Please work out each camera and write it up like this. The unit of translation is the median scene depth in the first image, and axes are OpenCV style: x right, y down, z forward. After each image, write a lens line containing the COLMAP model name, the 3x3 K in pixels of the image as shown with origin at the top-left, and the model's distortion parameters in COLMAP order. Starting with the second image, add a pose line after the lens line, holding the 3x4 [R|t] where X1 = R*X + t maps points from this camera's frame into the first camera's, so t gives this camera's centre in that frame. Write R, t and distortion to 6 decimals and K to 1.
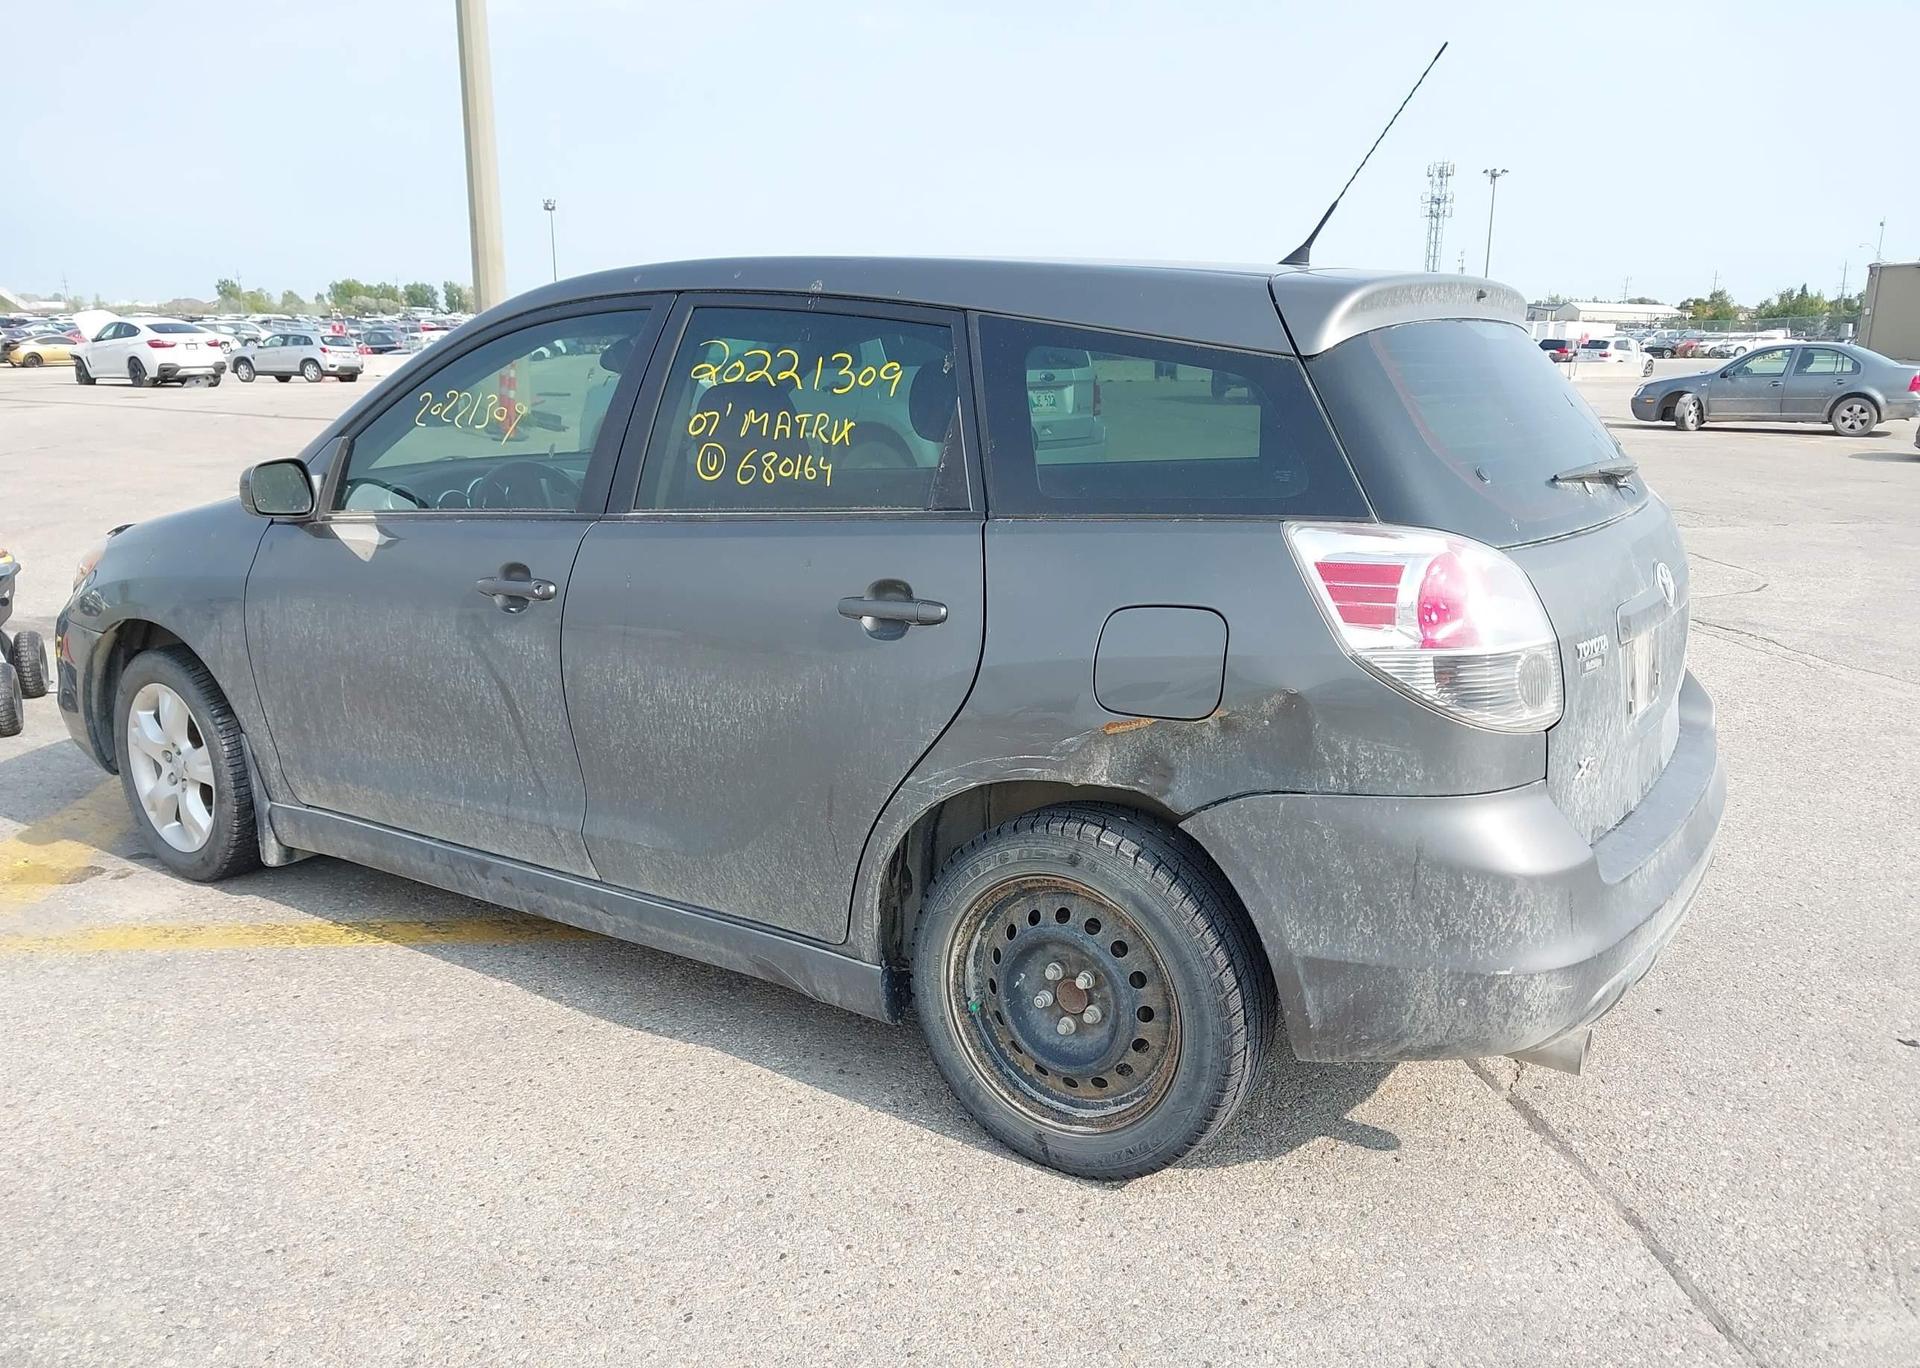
lens RADIAL K [[1548.1, 0, 914.0], [0, 1548.1, 693.4], [0, 0, 1]] dist [0.038130, -0.057562]
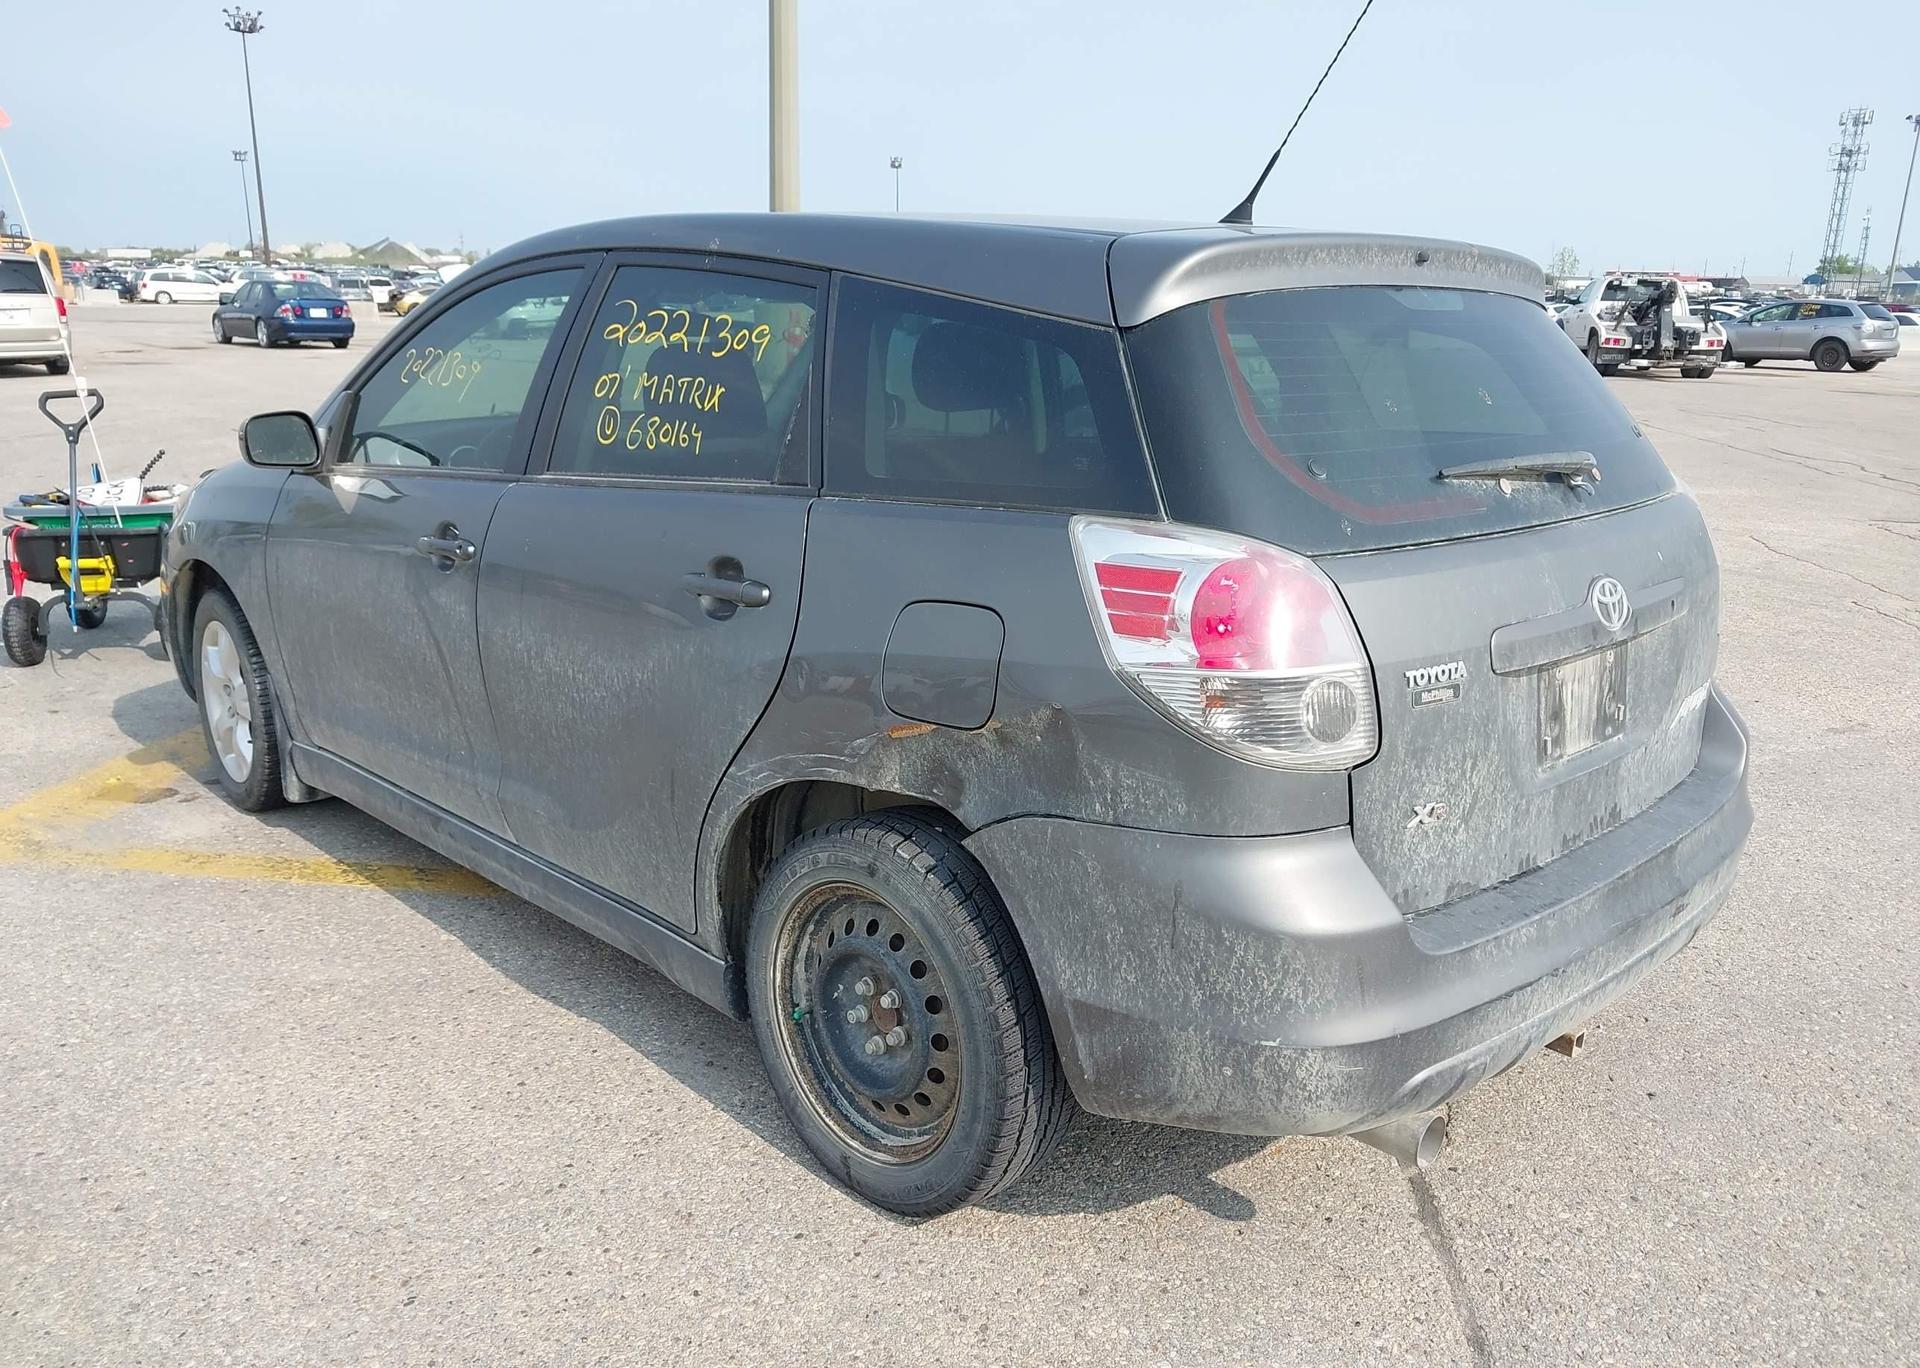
lens RADIAL K [[1548.1, 0, 922.3], [0, 1548.1, 696.5], [0, 0, 1]] dist [0.038130, -0.057562]
pose [[0.977812, 0.063515, -0.199623, 0.288277], [-0.058162, 0.997776, 0.032569, -0.025706], [0.201247, -0.020236, 0.979331, 0.094053]]
